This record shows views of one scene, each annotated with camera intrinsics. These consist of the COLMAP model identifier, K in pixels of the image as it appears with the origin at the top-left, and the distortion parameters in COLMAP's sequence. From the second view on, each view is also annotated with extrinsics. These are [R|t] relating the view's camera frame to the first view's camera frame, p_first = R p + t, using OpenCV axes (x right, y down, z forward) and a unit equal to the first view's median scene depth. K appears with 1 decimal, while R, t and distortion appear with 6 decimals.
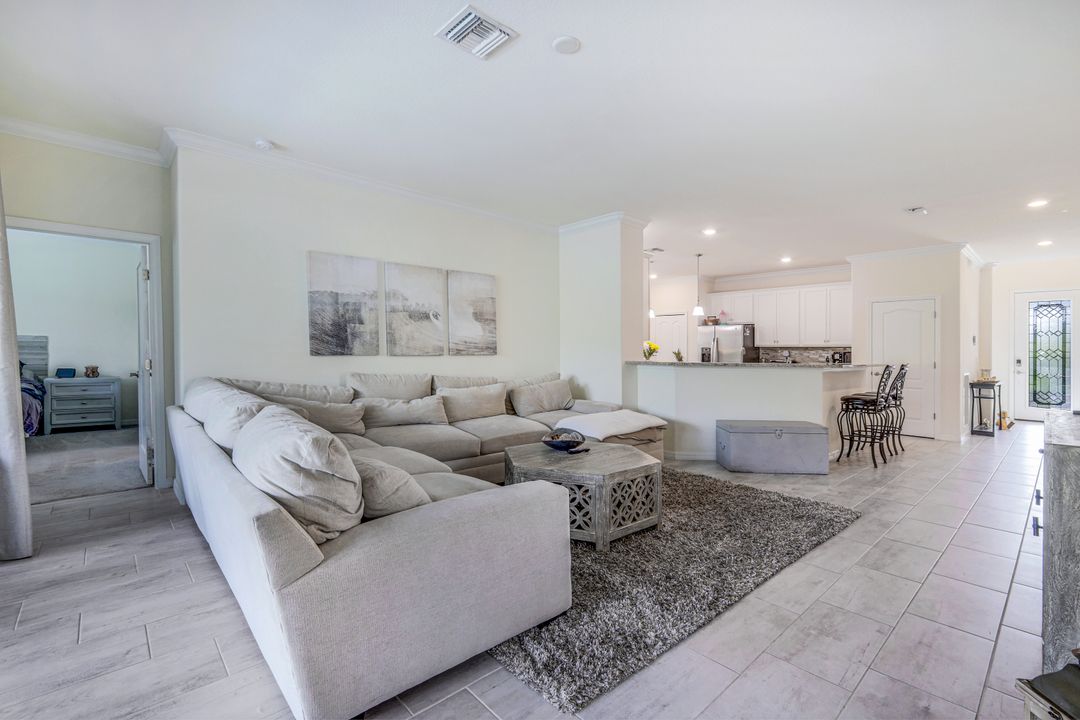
lens RADIAL K [[476.0, 0, 536.4], [0, 476.0, 353.0], [0, 0, 1]] dist [0.002282, 0.000259]
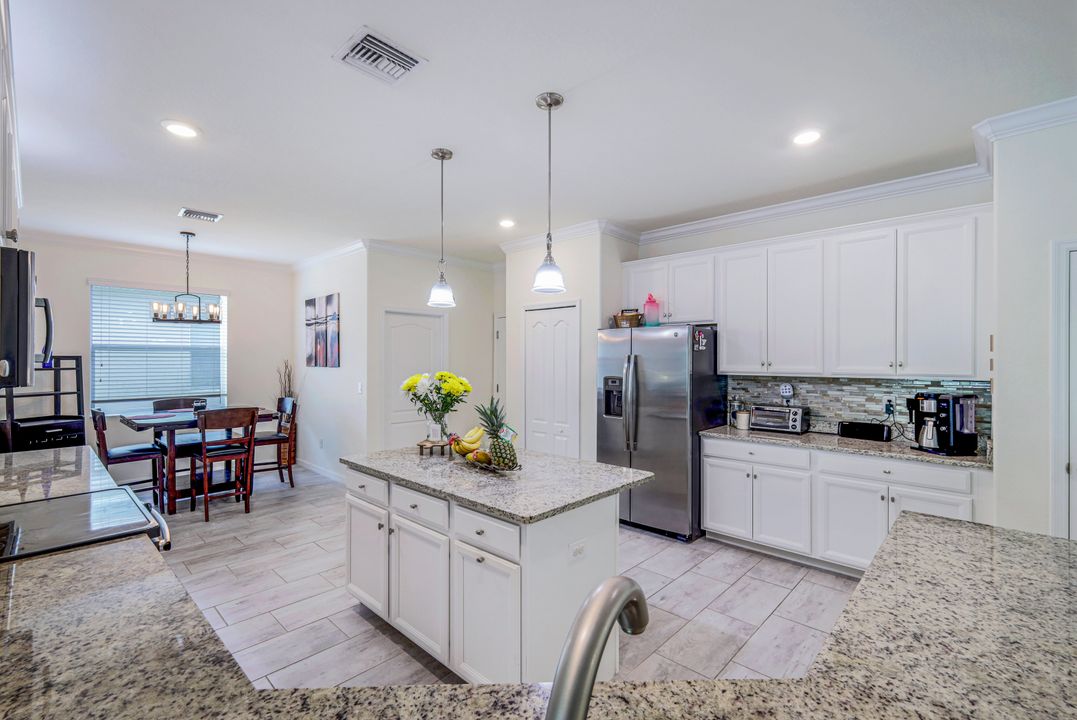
lens RADIAL K [[474.0, 0, 538.5], [0, 474.0, 360.0], [0, 0, 1]] dist [-0.002671, -0.000075]
pose [[0.995944, -0.007423, 0.089667, 0.253586], [0.007578, 0.999970, -0.001394, -0.028107], [-0.089654, 0.002068, 0.995971, 0.576840]]
